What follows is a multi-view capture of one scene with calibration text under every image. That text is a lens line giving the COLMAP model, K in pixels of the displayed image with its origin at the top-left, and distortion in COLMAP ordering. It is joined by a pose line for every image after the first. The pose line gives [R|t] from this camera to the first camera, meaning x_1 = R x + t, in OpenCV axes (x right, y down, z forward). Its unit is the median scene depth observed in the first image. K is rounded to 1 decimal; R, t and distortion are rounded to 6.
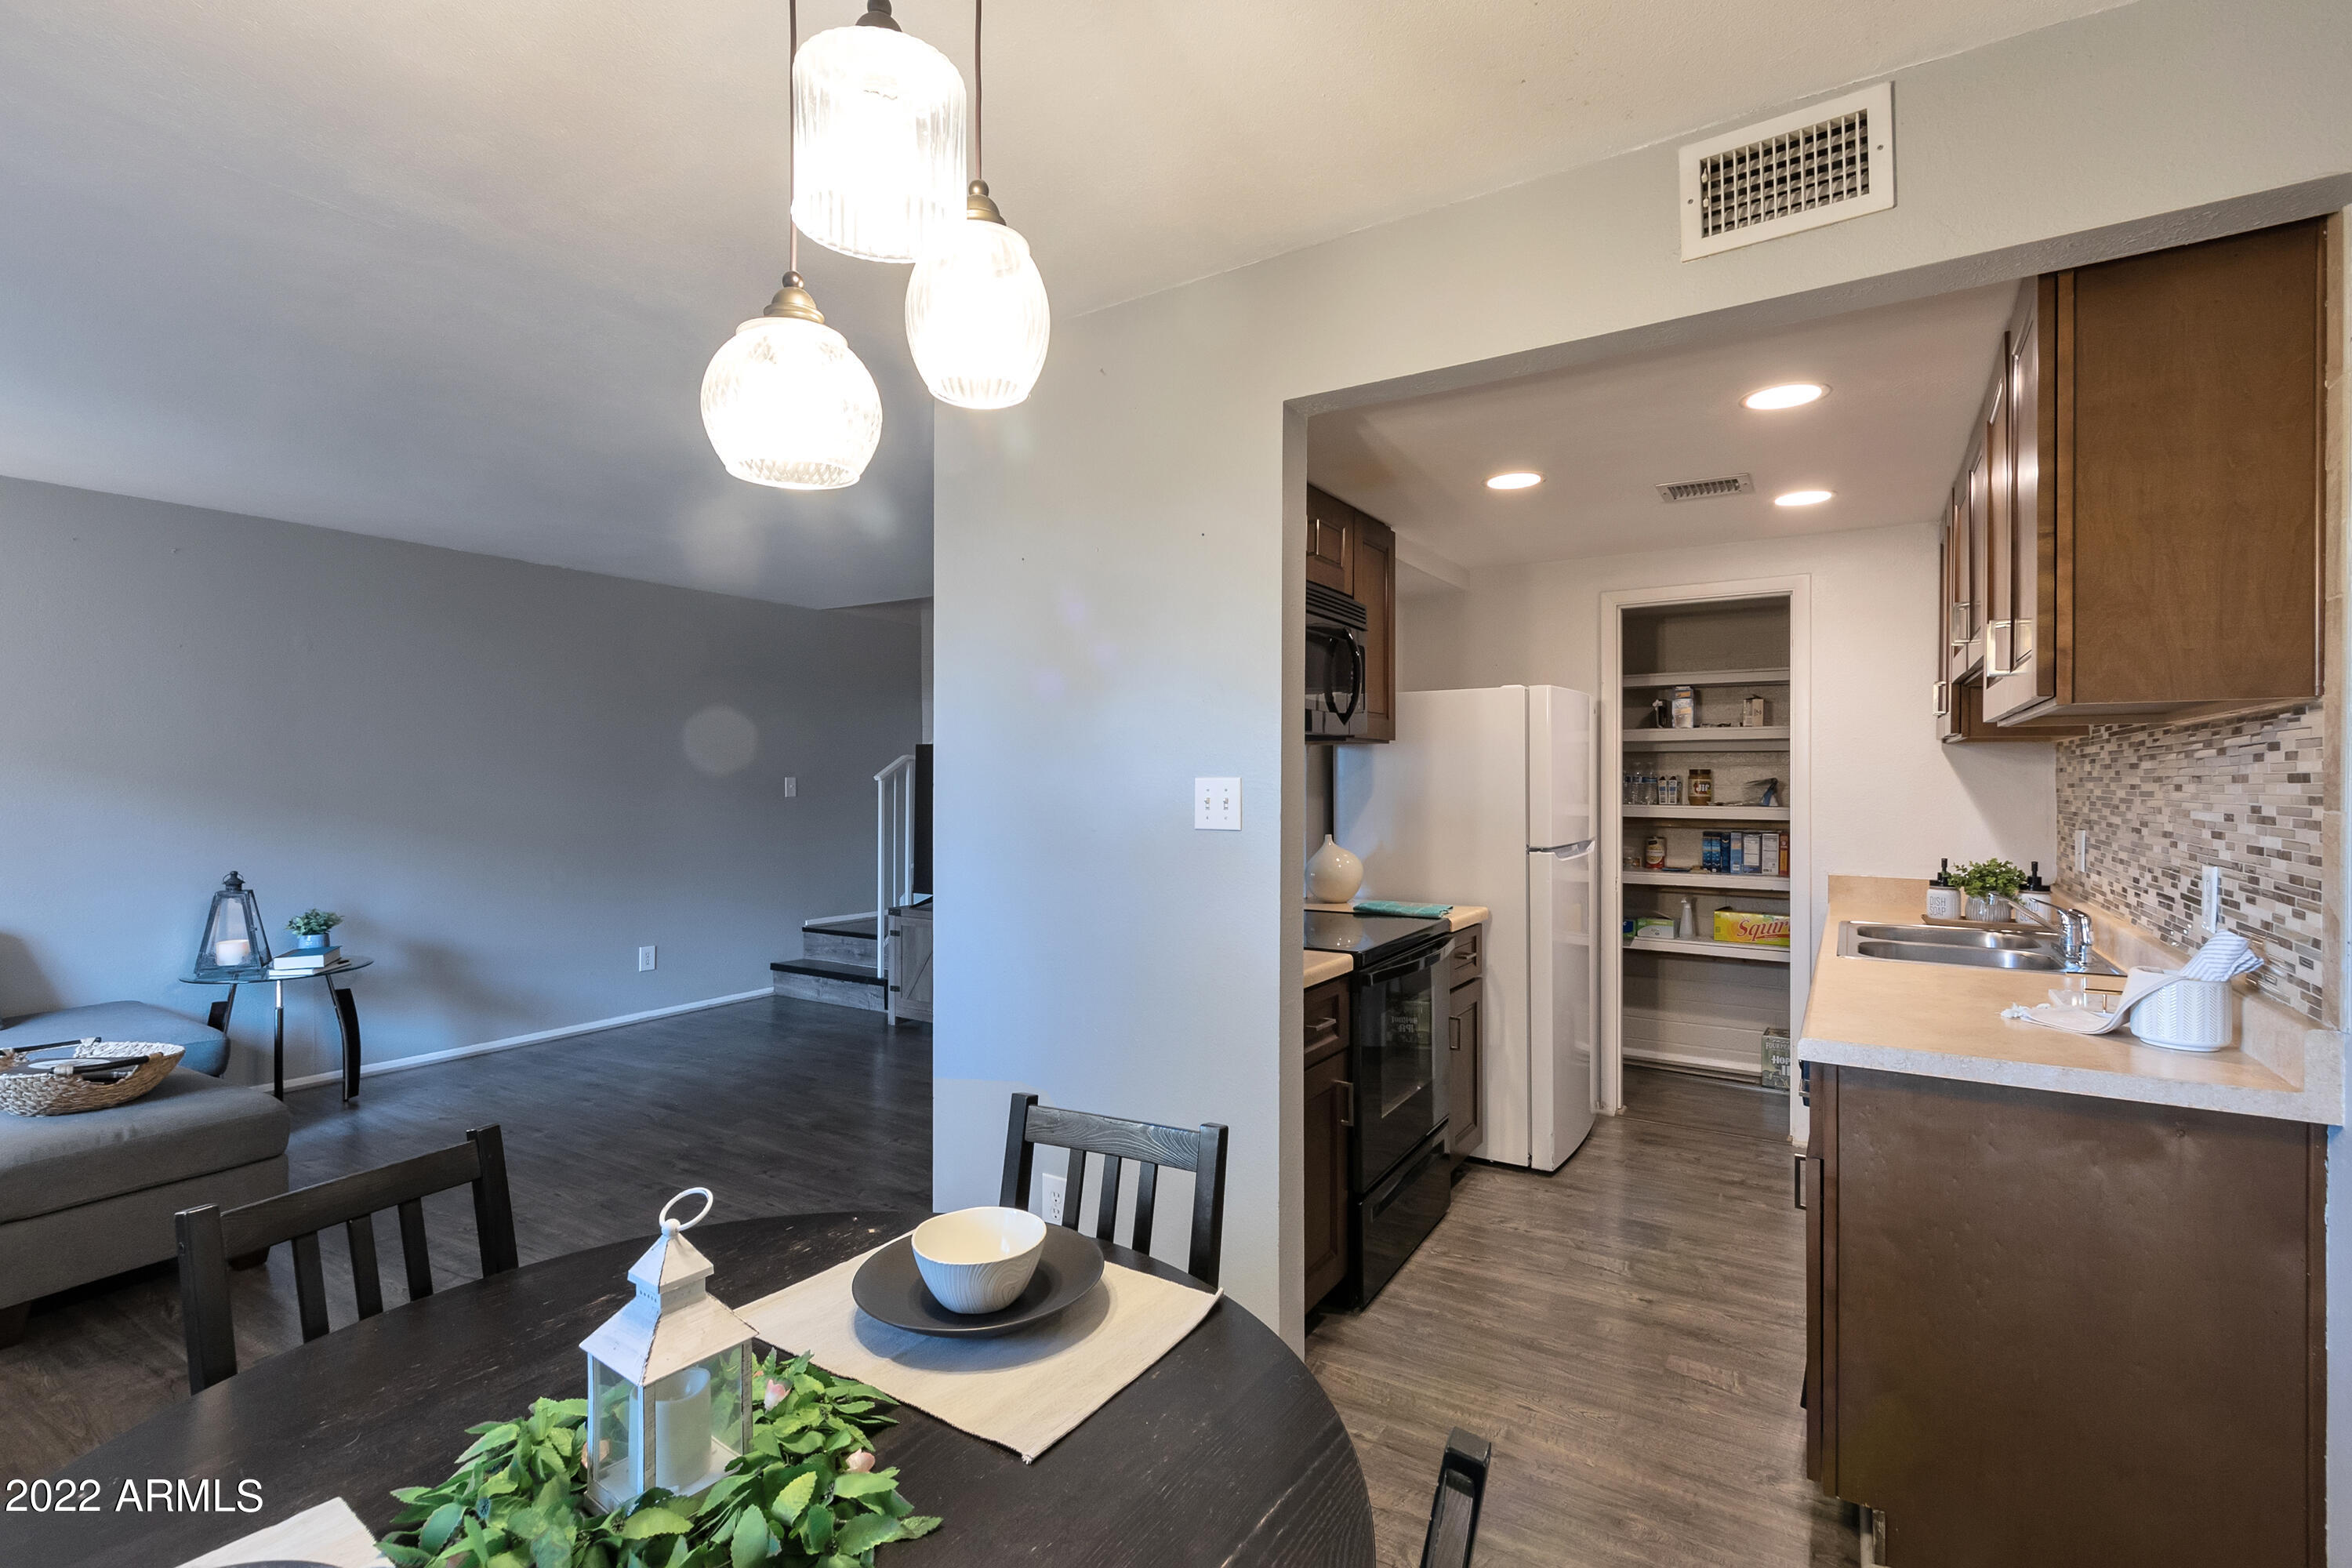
lens RADIAL K [[1095.4, 0, 1159.3], [0, 1095.4, 786.7], [0, 0, 1]] dist [0.002949, -0.001845]
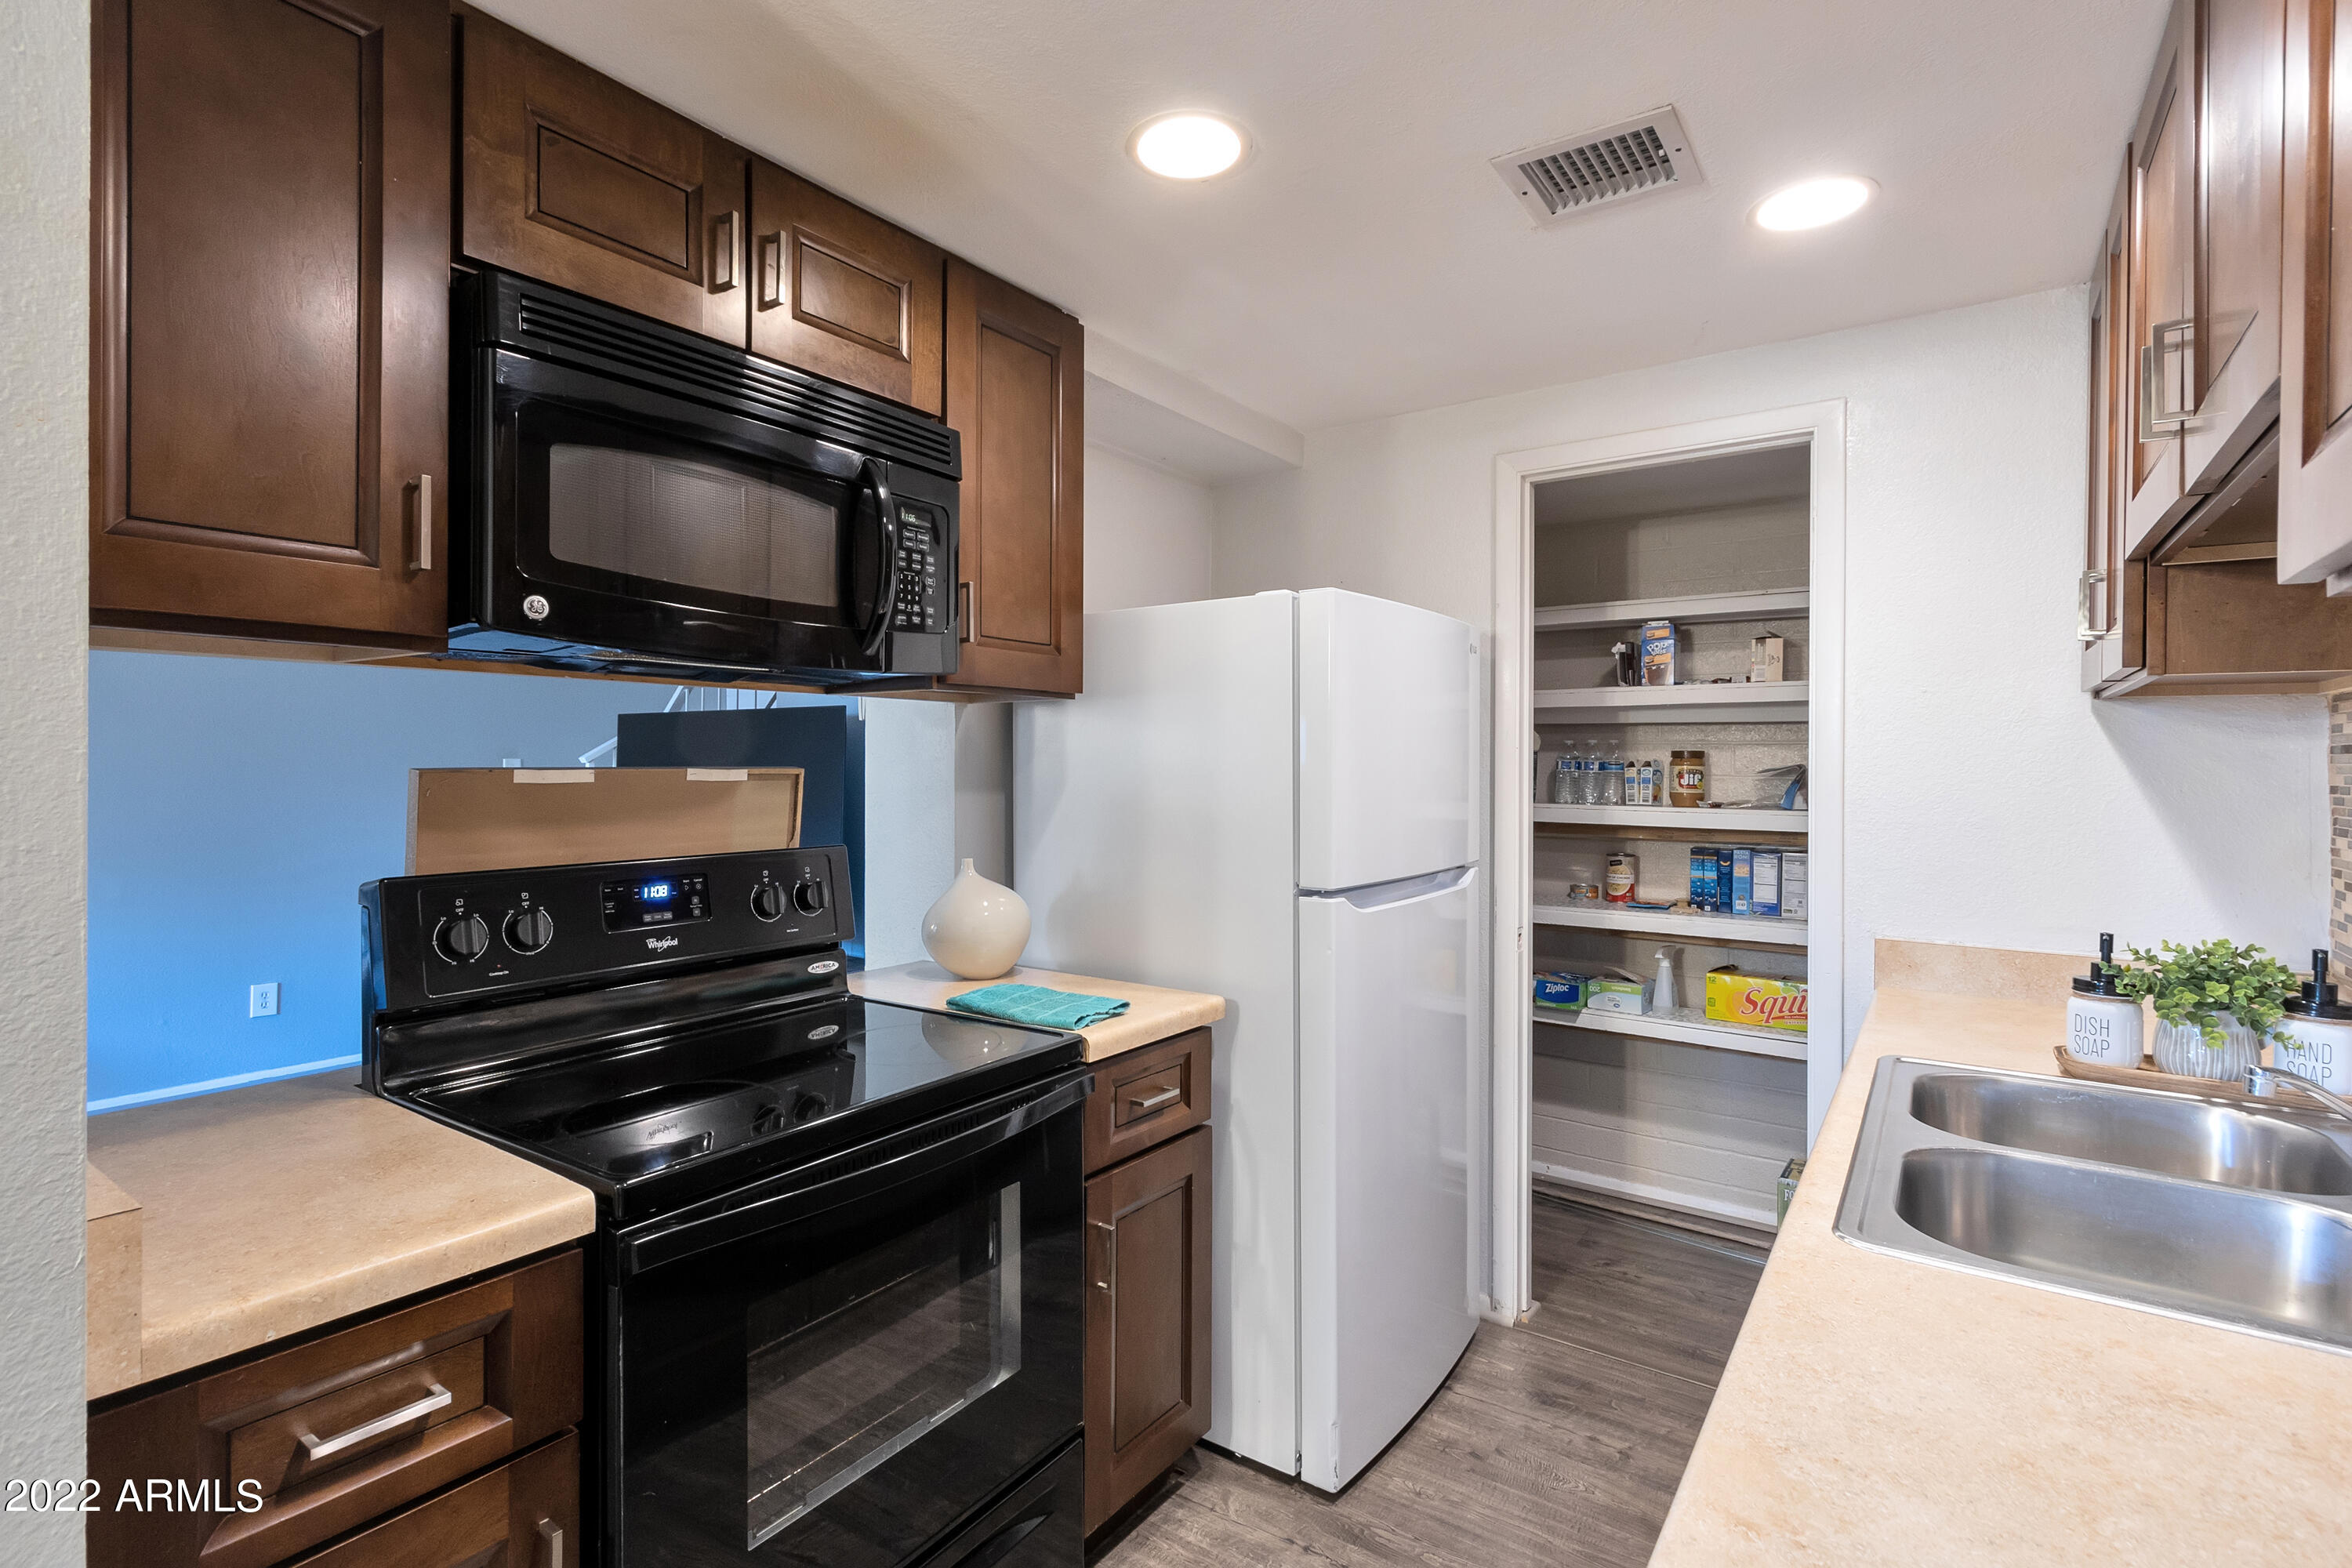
lens RADIAL K [[1085.8, 0, 1188.0], [0, 1085.8, 772.2], [0, 0, 1]] dist [0.002869, -0.000352]
pose [[0.998603, 0.005595, -0.052552, 0.265963], [-0.005650, 0.999984, -0.000893, -0.001153], [0.052546, 0.001189, 0.998618, 0.394208]]
